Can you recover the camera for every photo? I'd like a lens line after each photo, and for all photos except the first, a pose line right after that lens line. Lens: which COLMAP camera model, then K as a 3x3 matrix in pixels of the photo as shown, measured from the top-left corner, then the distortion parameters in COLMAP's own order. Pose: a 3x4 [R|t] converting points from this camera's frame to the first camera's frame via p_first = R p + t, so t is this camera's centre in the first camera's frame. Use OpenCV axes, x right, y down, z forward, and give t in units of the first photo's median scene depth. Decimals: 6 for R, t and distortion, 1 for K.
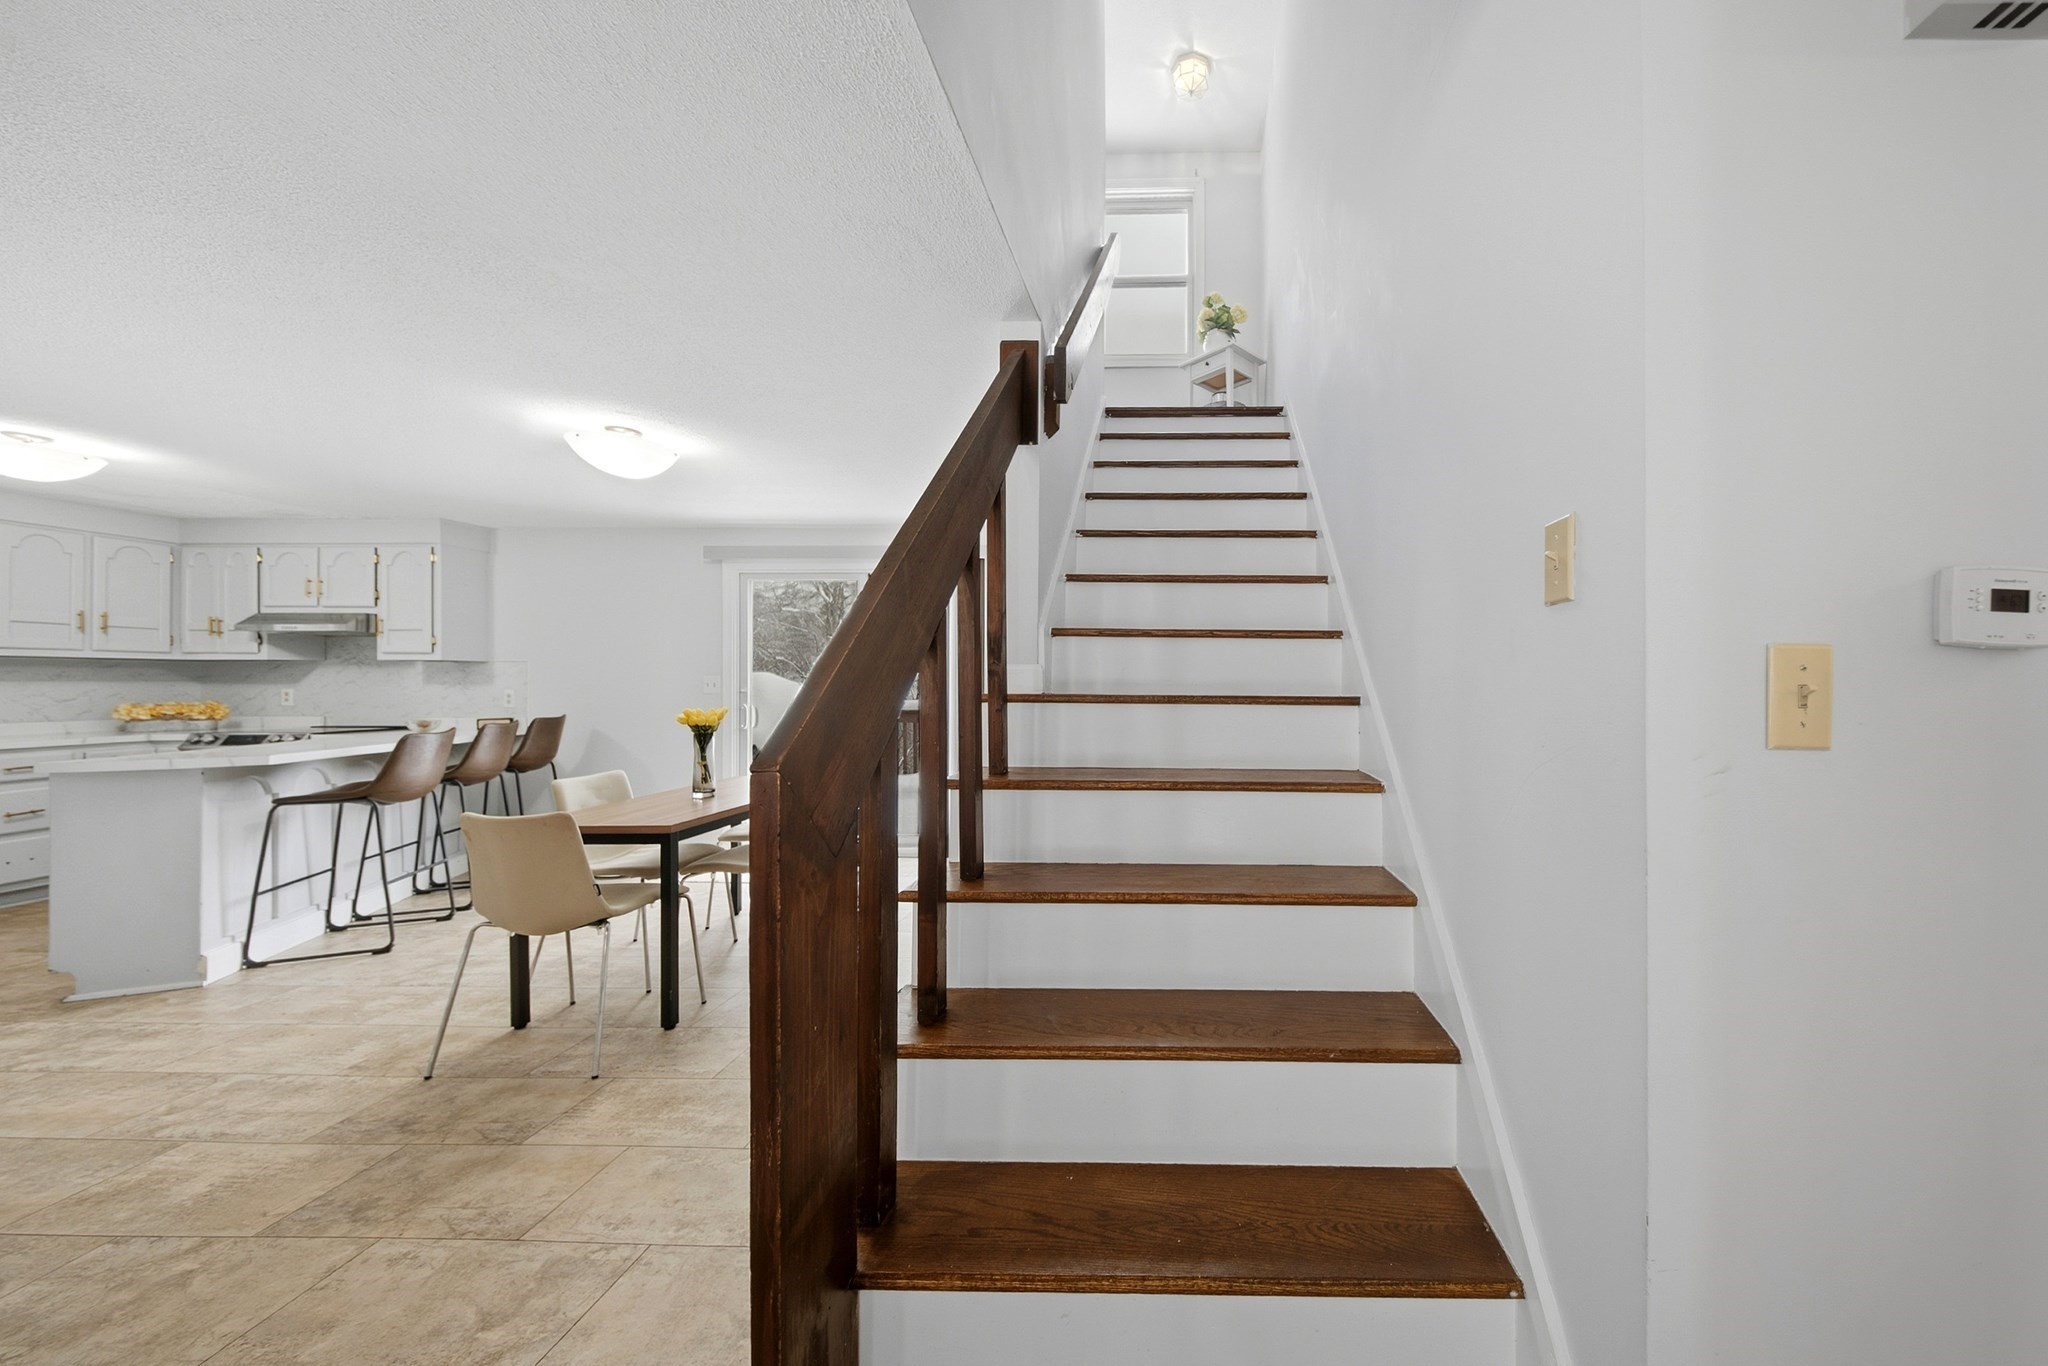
lens RADIAL K [[681.1, 0, 1168.9], [0, 681.1, 676.5], [0, 0, 1]] dist [-0.001103, -0.000205]
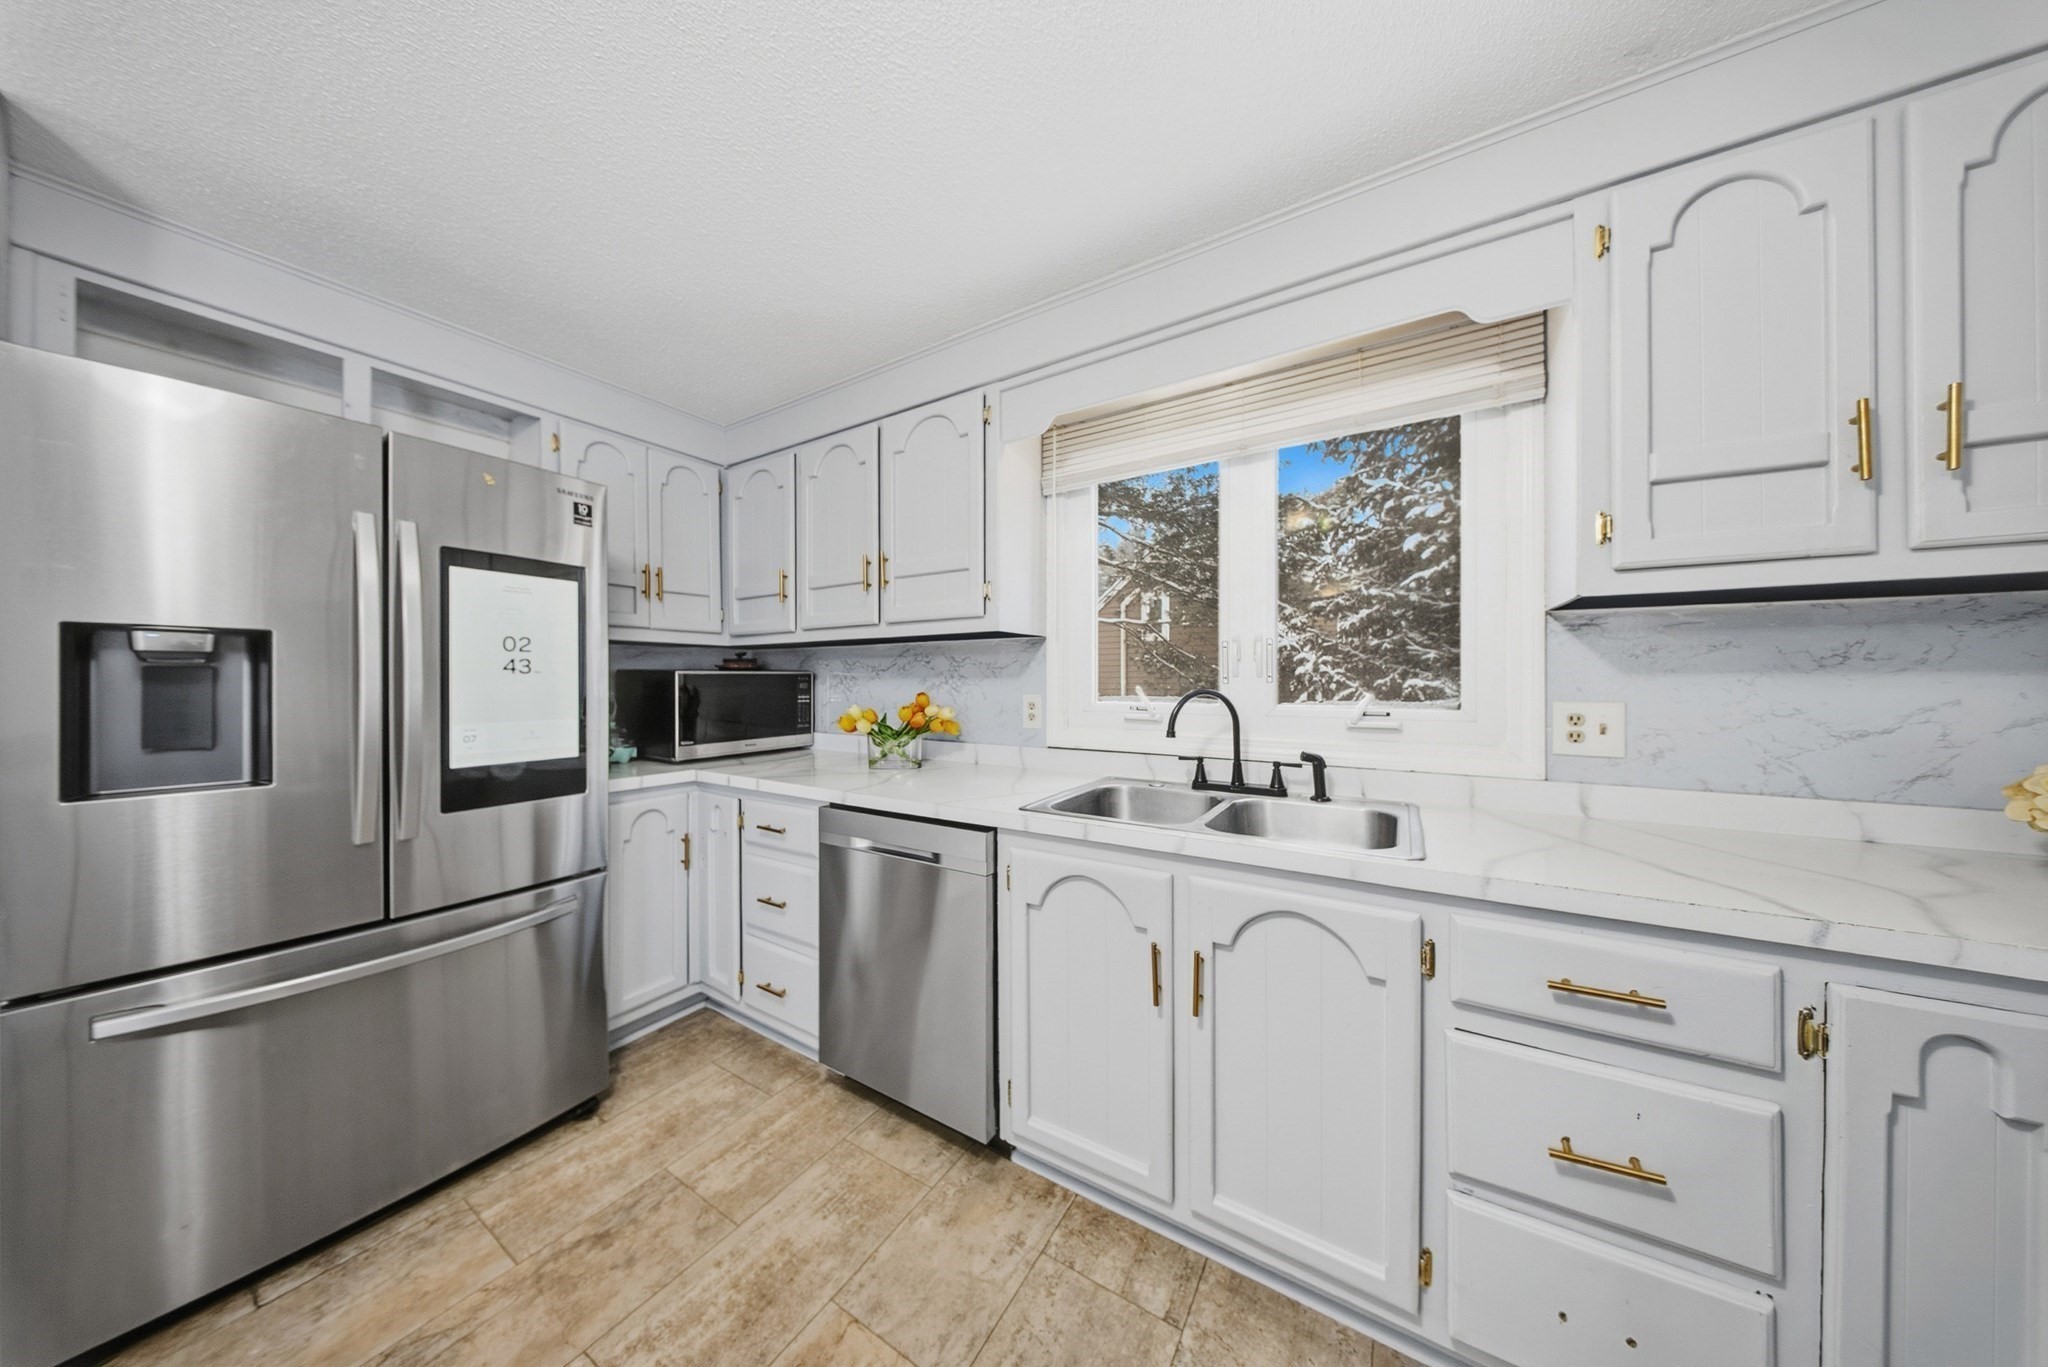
lens RADIAL K [[606.4, 0, 1024.0], [0, 606.4, 683.5], [0, 0, 1]] dist [-0.002510, -0.000091]
pose [[-0.500483, 0.003727, -0.865738, -1.417414], [0.007124, 0.999975, 0.000187, 0.011539], [0.865717, -0.006073, -0.500497, 0.955503]]
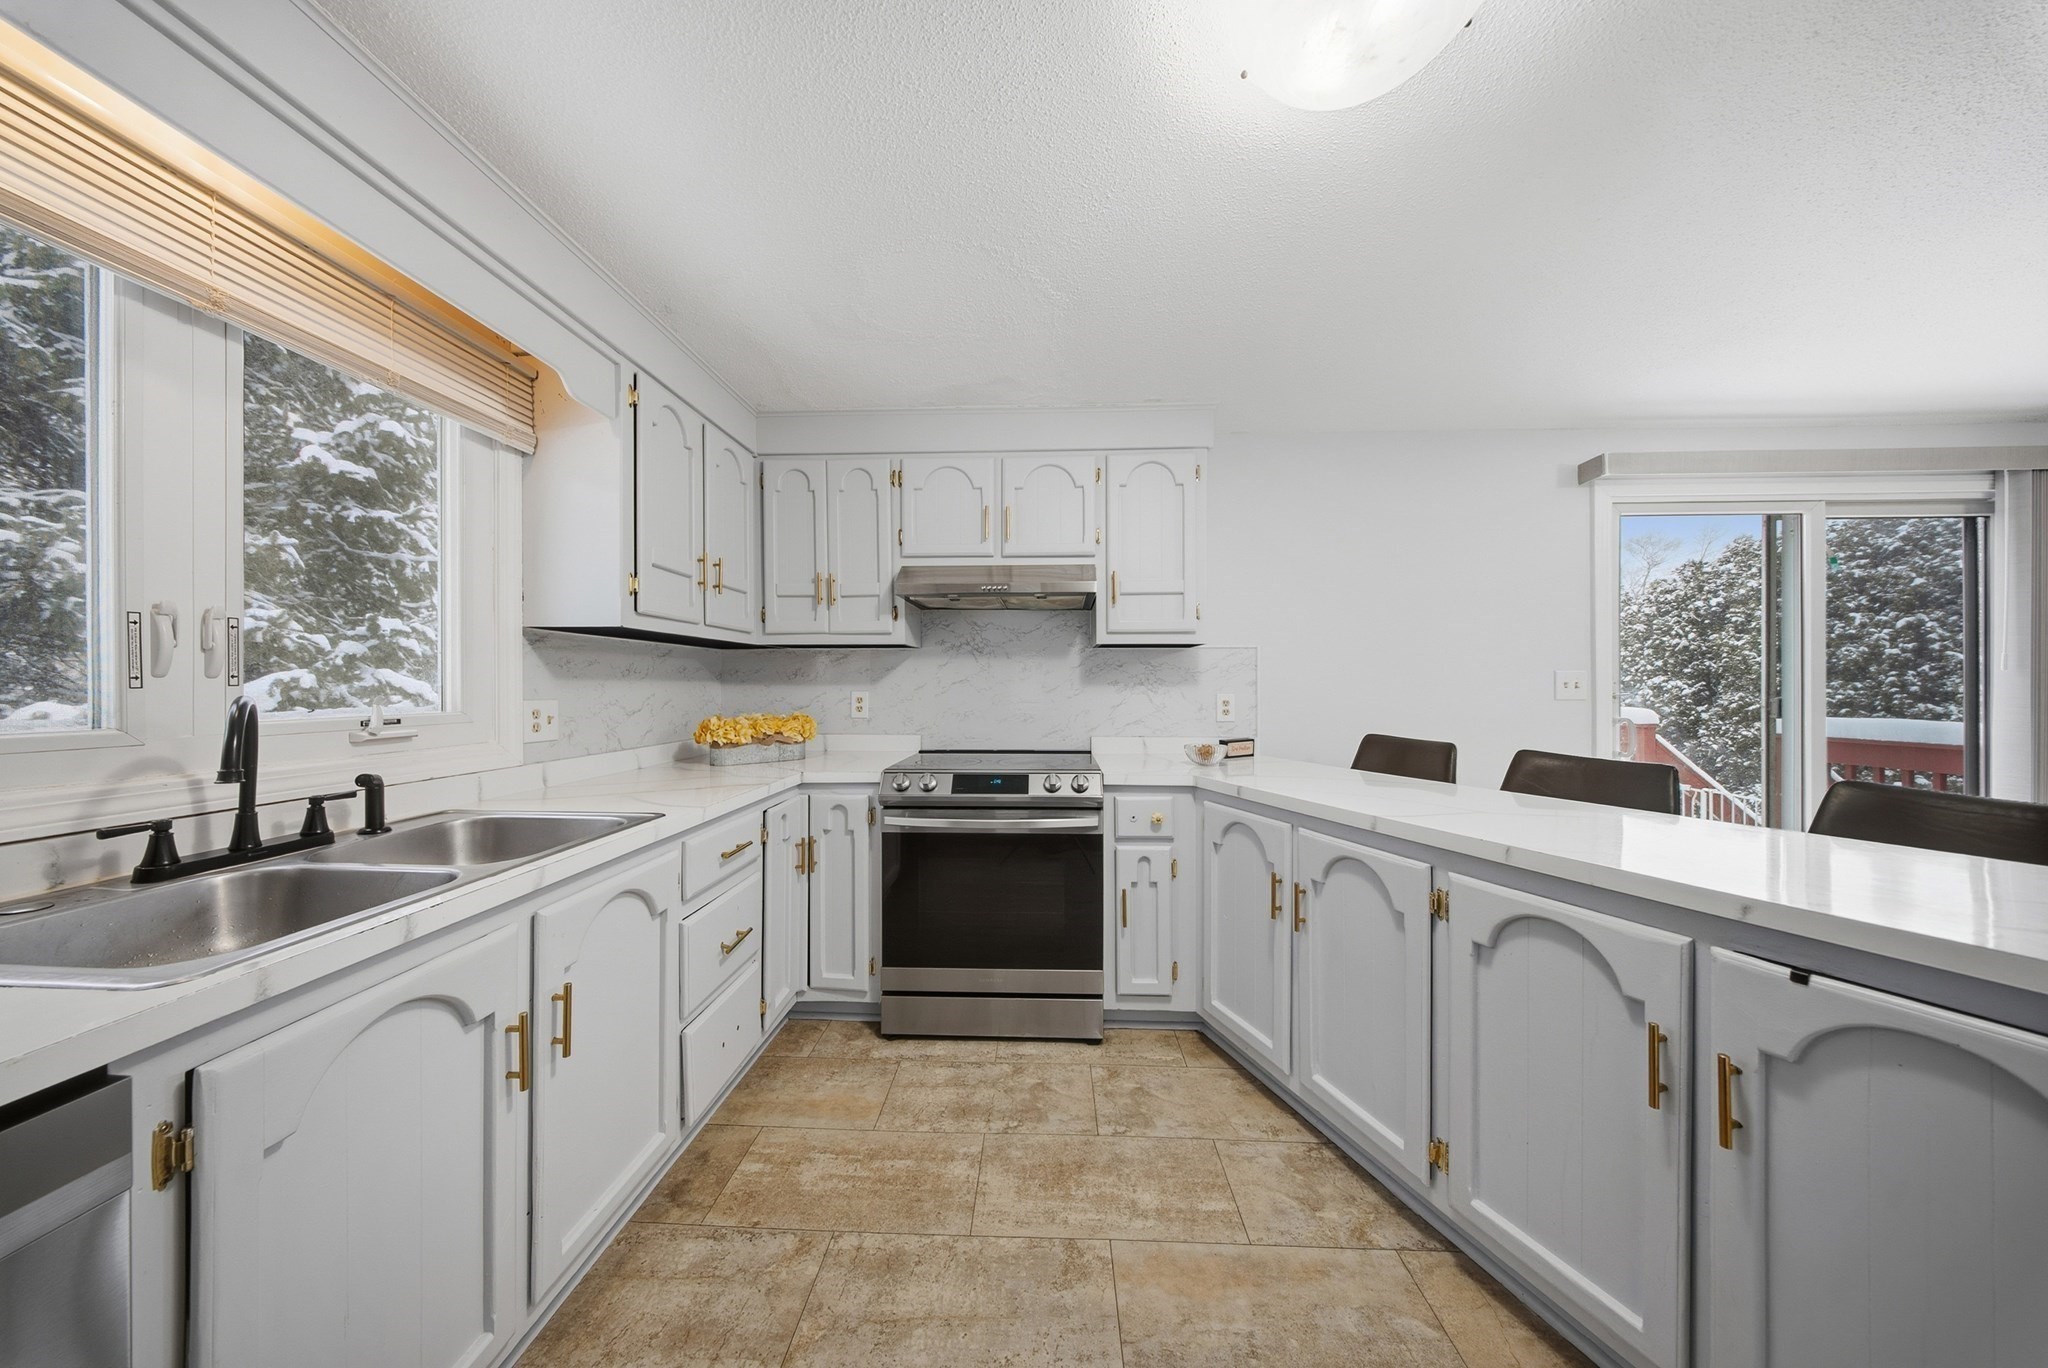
lens RADIAL K [[606.4, 0, 1024.0], [0, 606.4, 684.0], [0, 0, 1]] dist [-0.002510, -0.000091]
pose [[0.999702, -0.000634, -0.024386, -1.517476], [0.000799, 0.999977, 0.006761, 0.009468], [0.024381, -0.006779, 0.999680, 0.577737]]
